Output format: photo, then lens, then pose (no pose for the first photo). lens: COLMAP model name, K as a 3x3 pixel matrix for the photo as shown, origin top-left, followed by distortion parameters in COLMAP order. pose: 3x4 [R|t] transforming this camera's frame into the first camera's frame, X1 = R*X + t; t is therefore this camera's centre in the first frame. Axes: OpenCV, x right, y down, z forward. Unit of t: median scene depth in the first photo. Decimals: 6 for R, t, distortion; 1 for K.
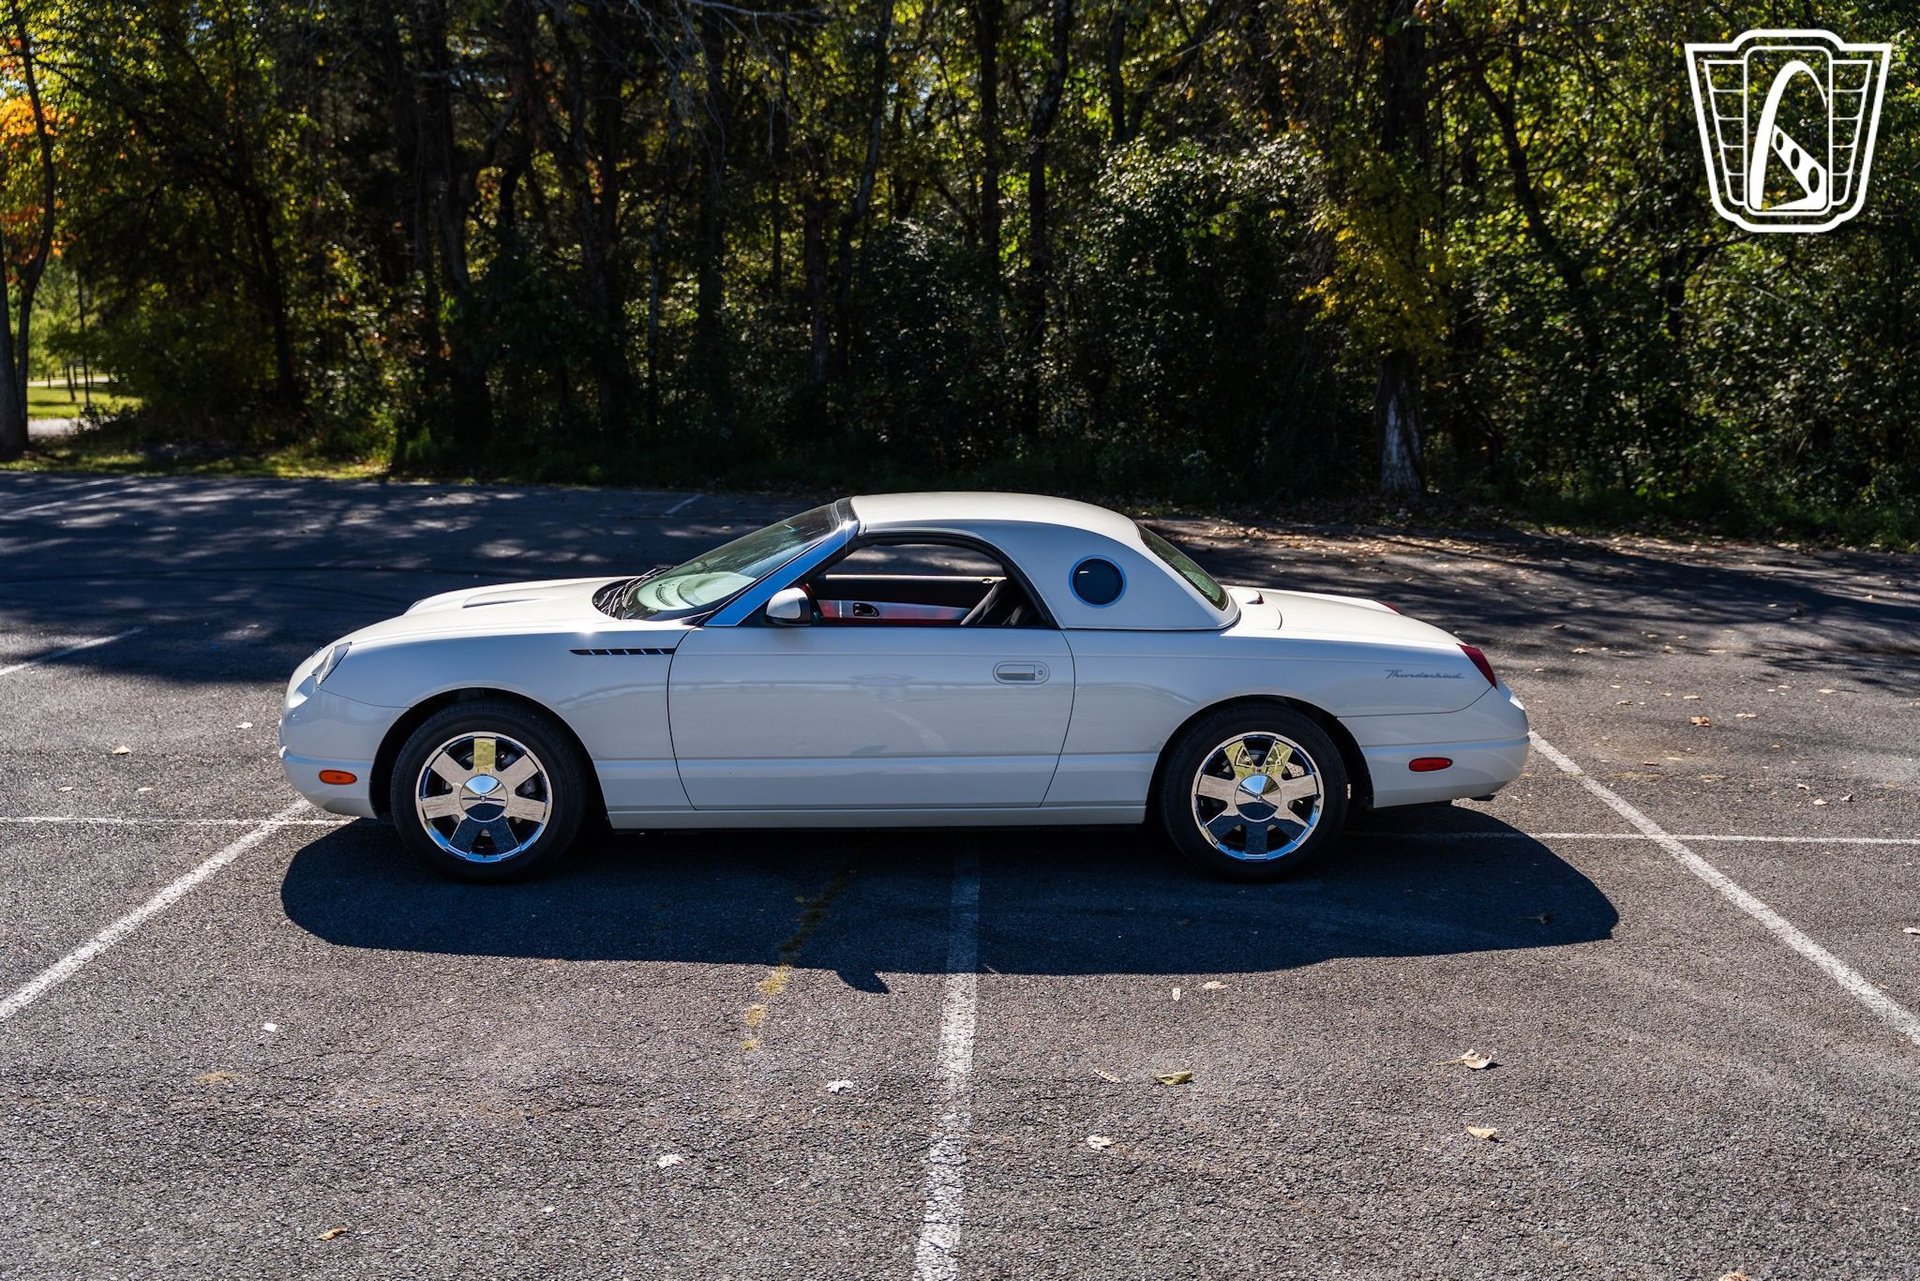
lens RADIAL K [[1959.2, 0, 957.6], [0, 1959.2, 622.6], [0, 0, 1]] dist [0.003068, 0.009428]
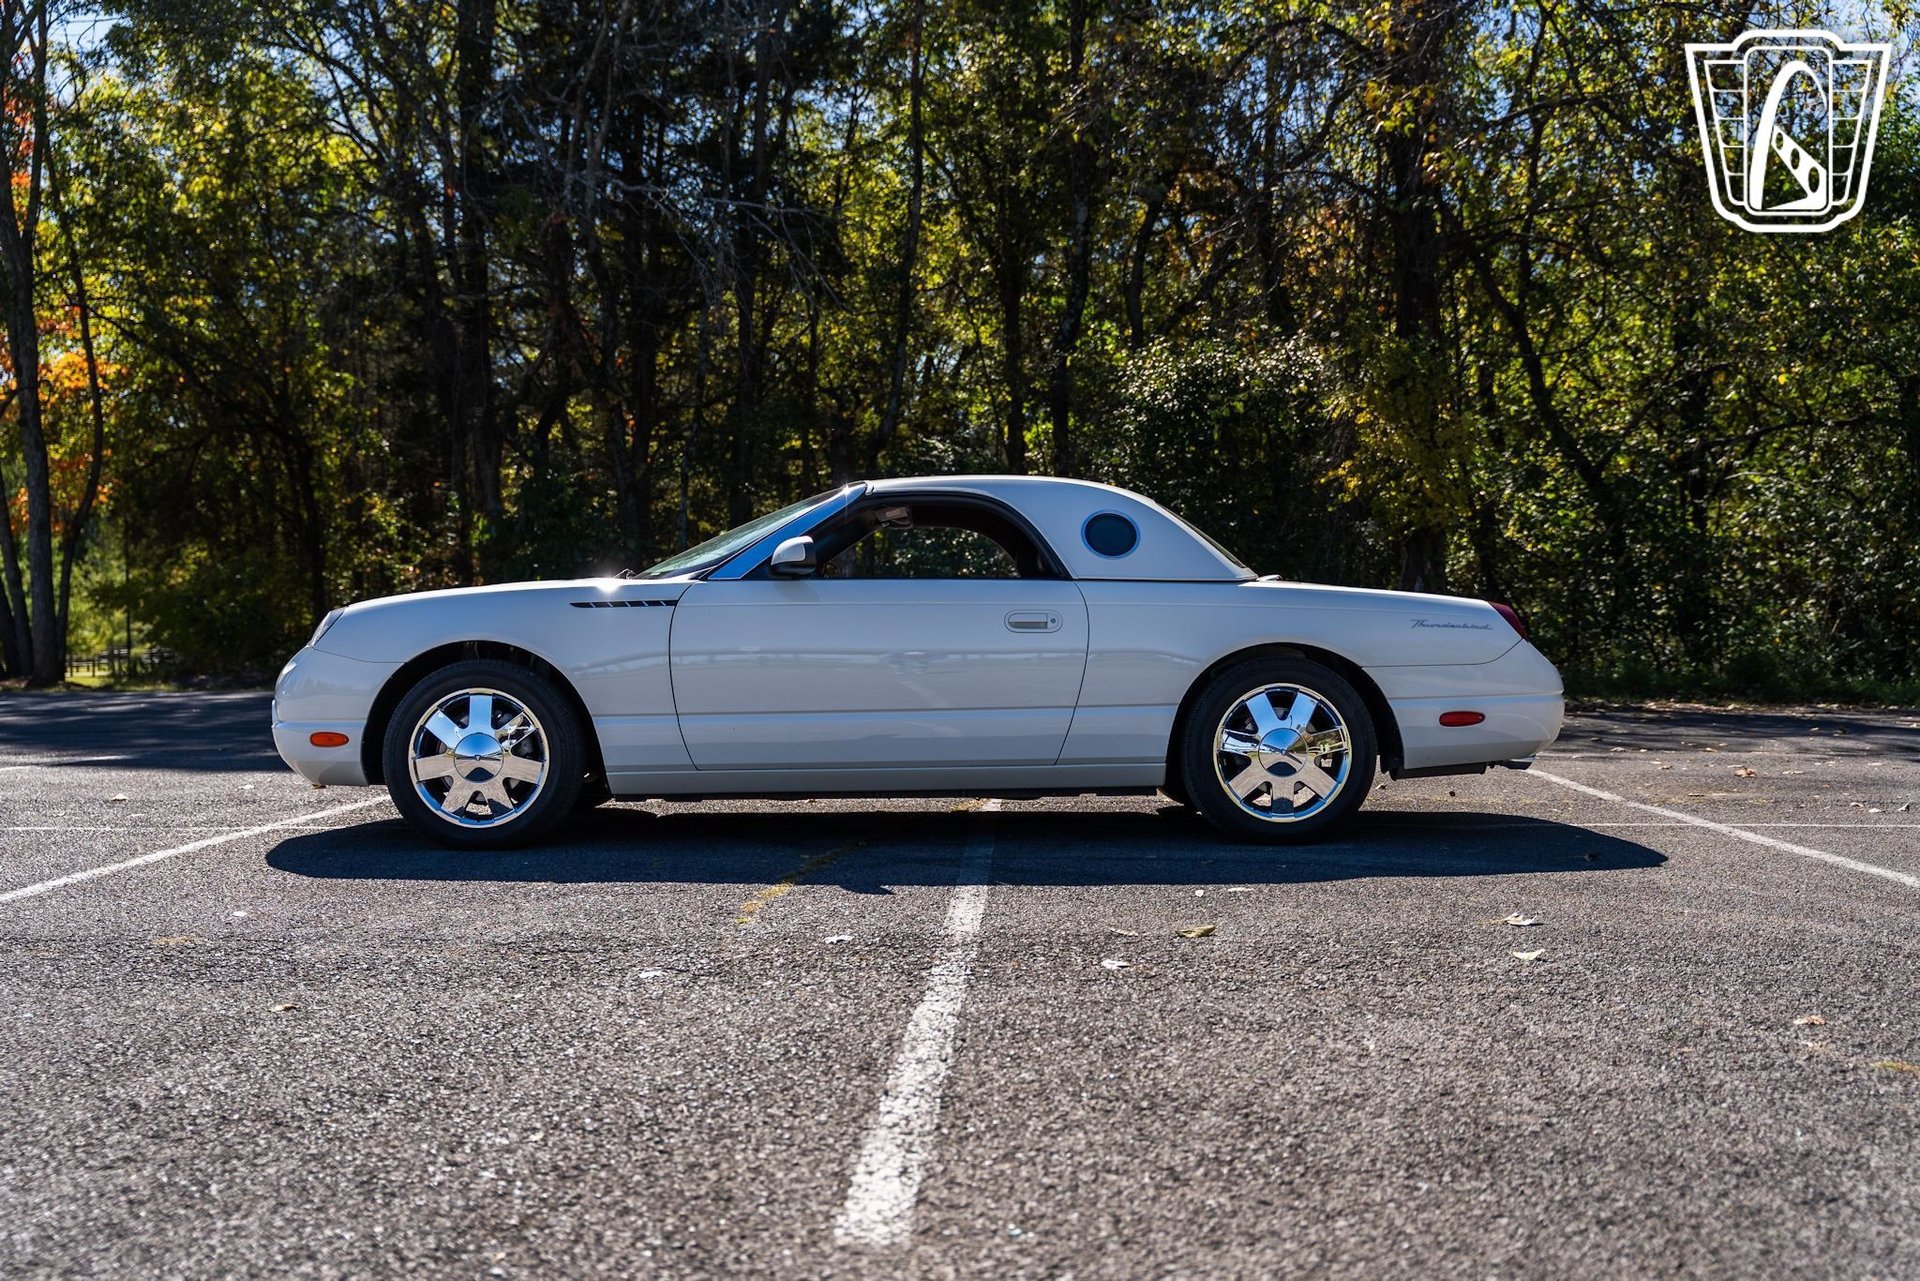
lens RADIAL K [[1959.2, 0, 957.6], [0, 1959.2, 622.6], [0, 0, 1]] dist [0.003068, 0.009428]
pose [[0.999786, -0.013093, -0.016000, 0.010248], [0.010671, 0.989655, -0.143068, 0.162478], [0.017708, 0.142867, 0.989584, 0.039095]]
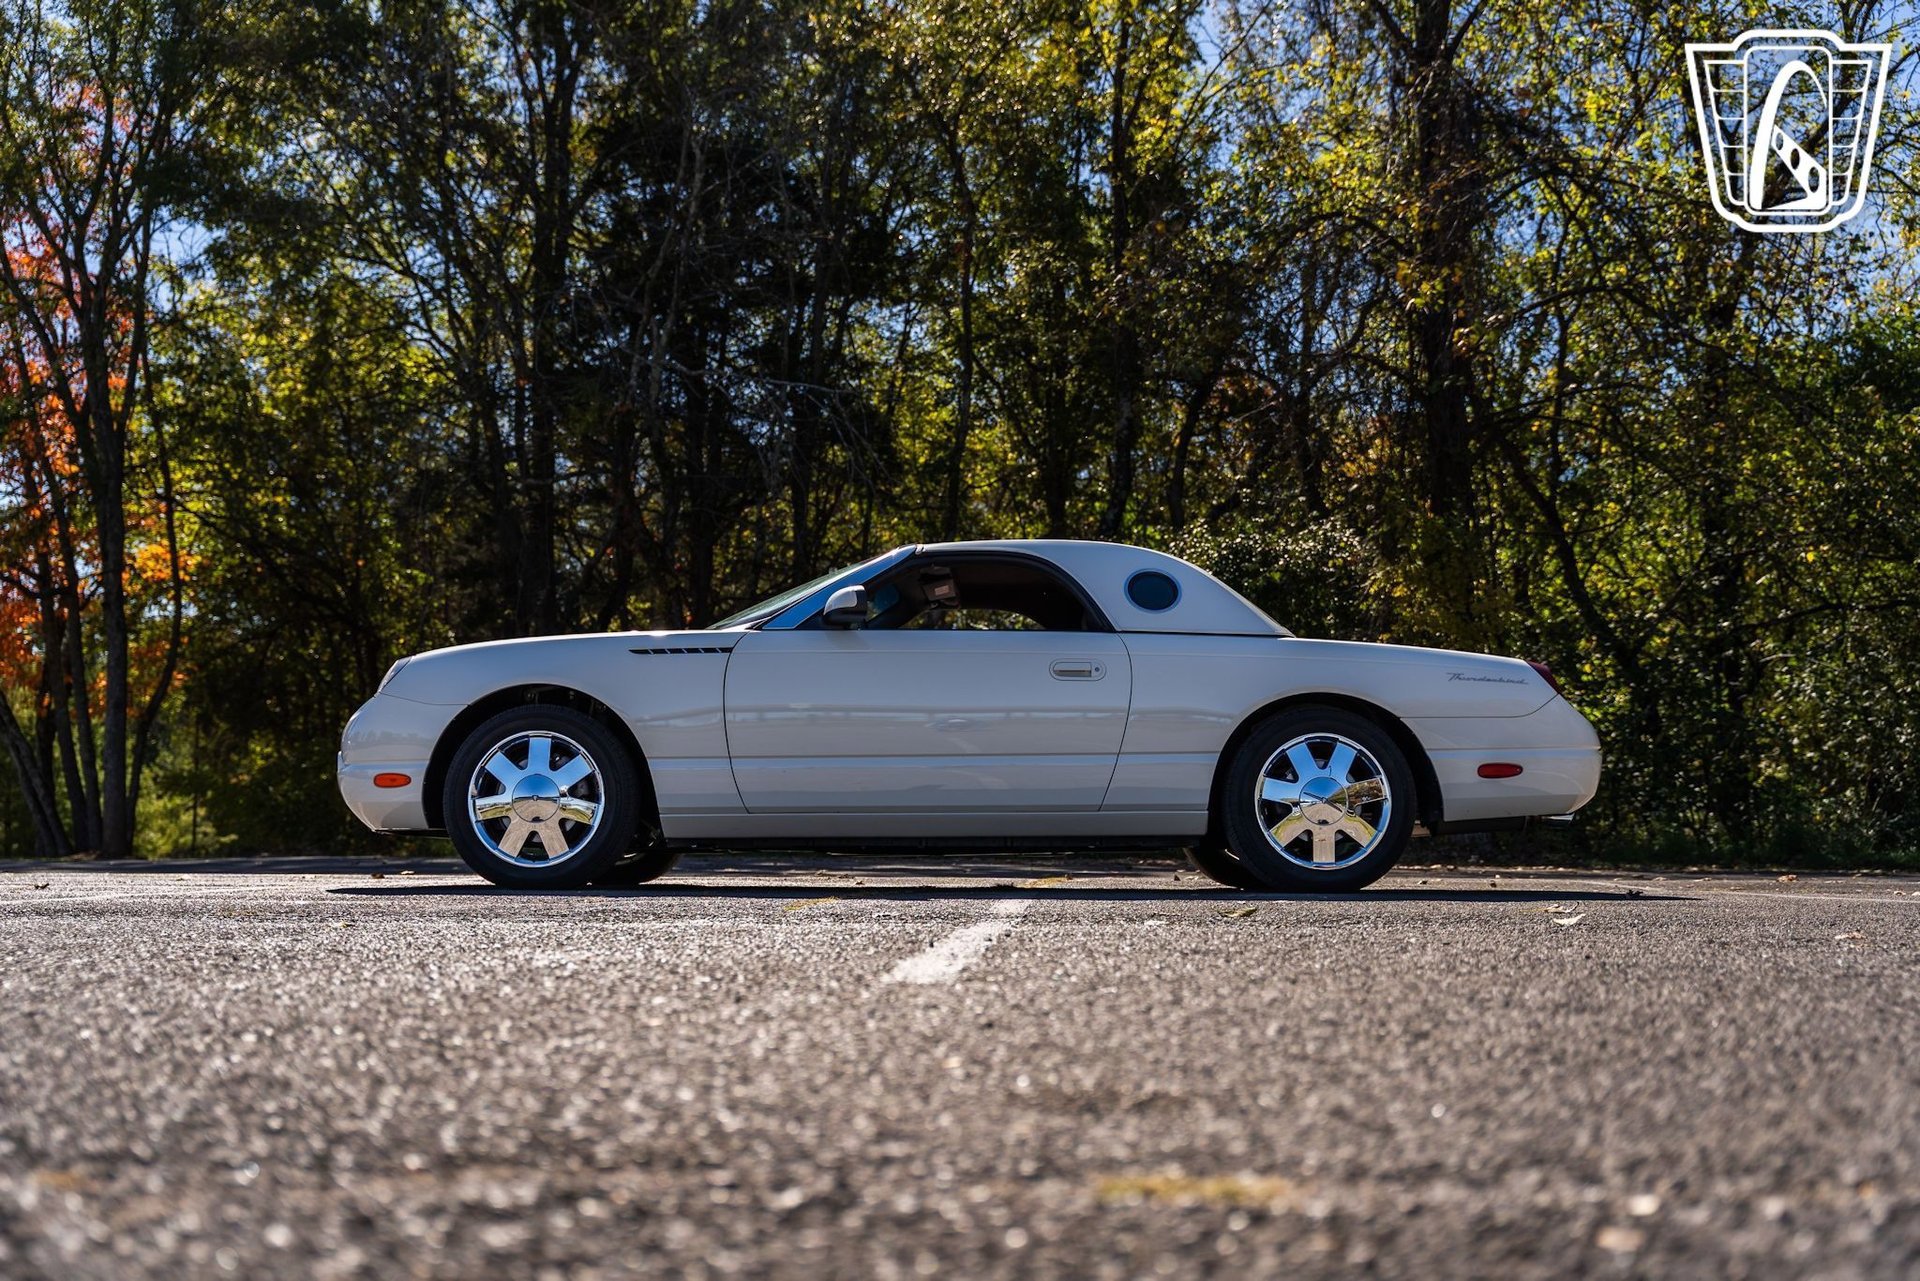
lens RADIAL K [[1916.8, 0, 959.3], [0, 1916.8, 619.8], [0, 0, 1]] dist [0.004441, 0.006974]
pose [[0.999236, -0.009317, -0.037957, 0.009387], [-0.000614, 0.967312, -0.253589, 0.245007], [0.039079, 0.253418, 0.966567, 0.048619]]
